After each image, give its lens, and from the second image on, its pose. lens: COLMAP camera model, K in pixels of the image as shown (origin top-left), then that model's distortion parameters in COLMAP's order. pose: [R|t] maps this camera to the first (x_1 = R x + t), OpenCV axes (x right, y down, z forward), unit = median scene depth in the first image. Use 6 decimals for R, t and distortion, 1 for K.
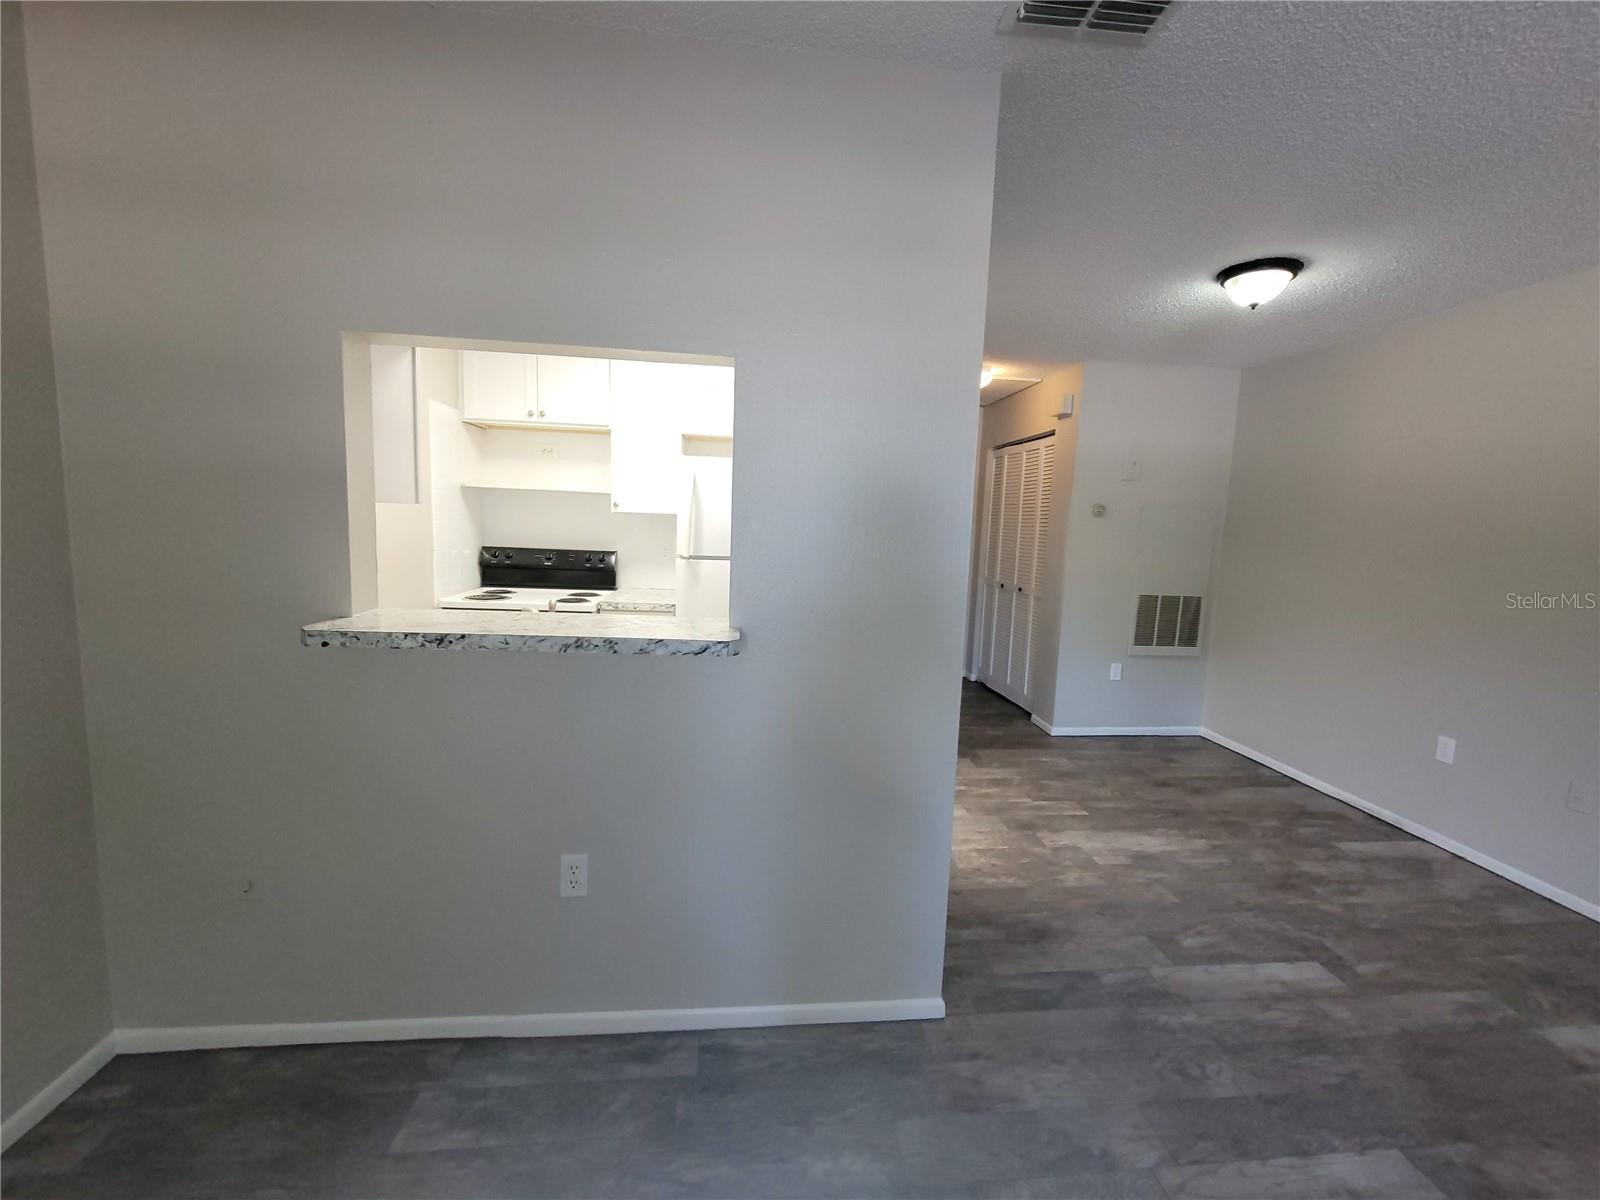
lens RADIAL K [[654.3, 0, 805.3], [0, 654.3, 595.0], [0, 0, 1]] dist [0.000792, -0.000567]
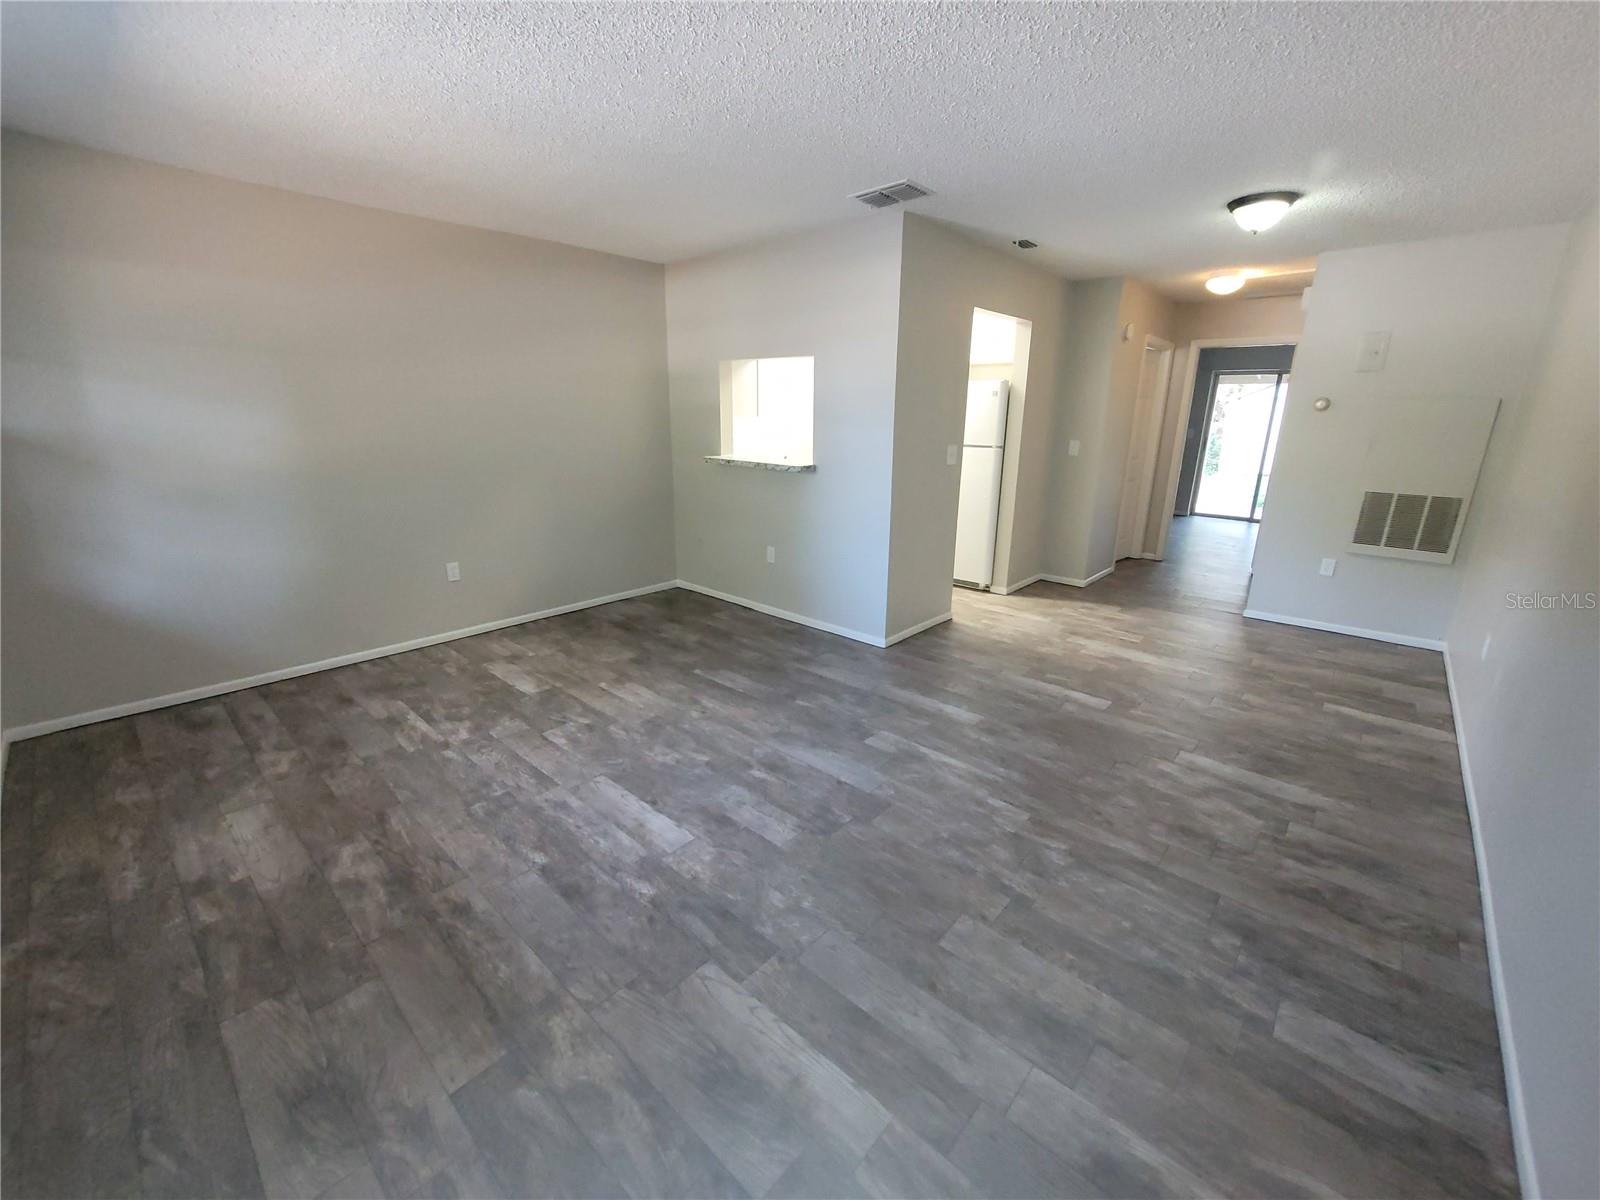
lens RADIAL K [[640.9, 0, 800.0], [0, 640.9, 600.0], [0, 0, 1]] dist [0.001103, 0.000271]
pose [[0.666164, 0.181725, -0.723327, 1.047791], [-0.069487, 0.980765, 0.182408, 0.067133], [0.742561, -0.071252, 0.665977, -0.449134]]
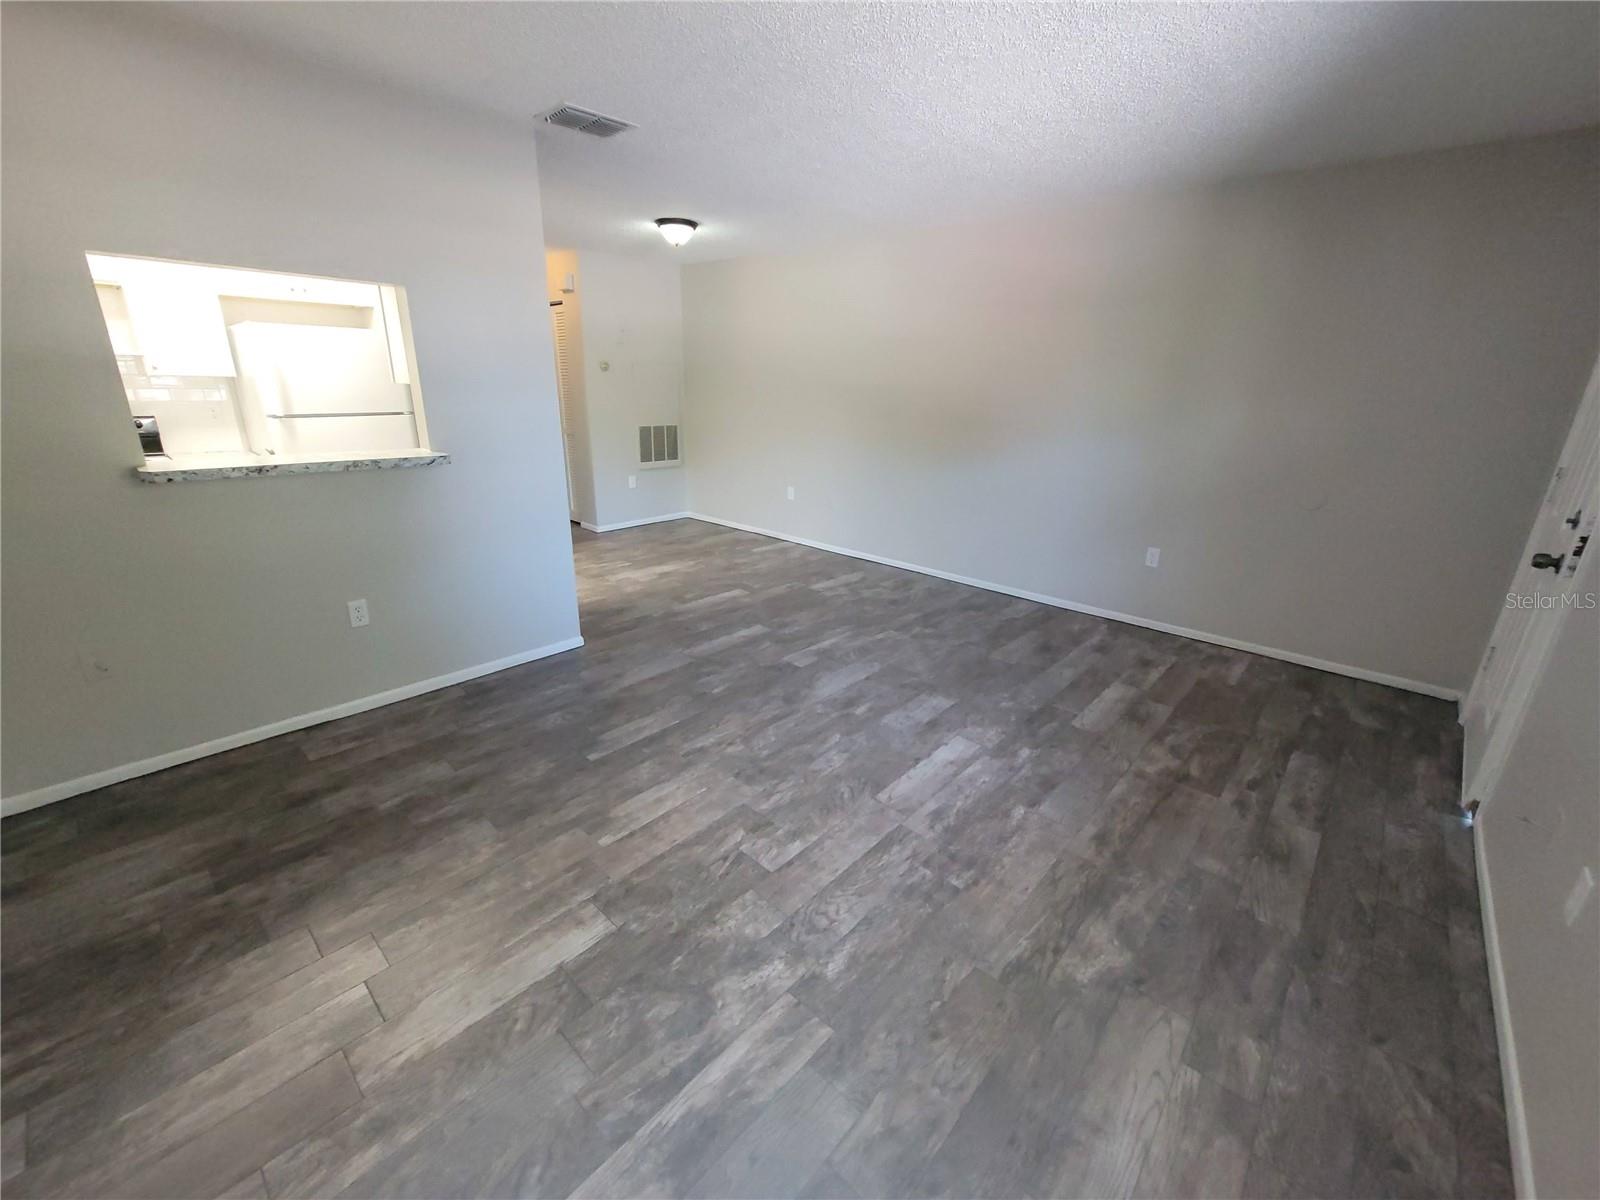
lens RADIAL K [[654.3, 0, 805.3], [0, 654.3, 595.0], [0, 0, 1]] dist [0.000792, -0.000567]
pose [[0.749127, -0.227852, 0.622007, -0.321447], [0.082210, 0.963702, 0.254009, 0.034021], [-0.657305, -0.139150, 0.740667, -0.590767]]
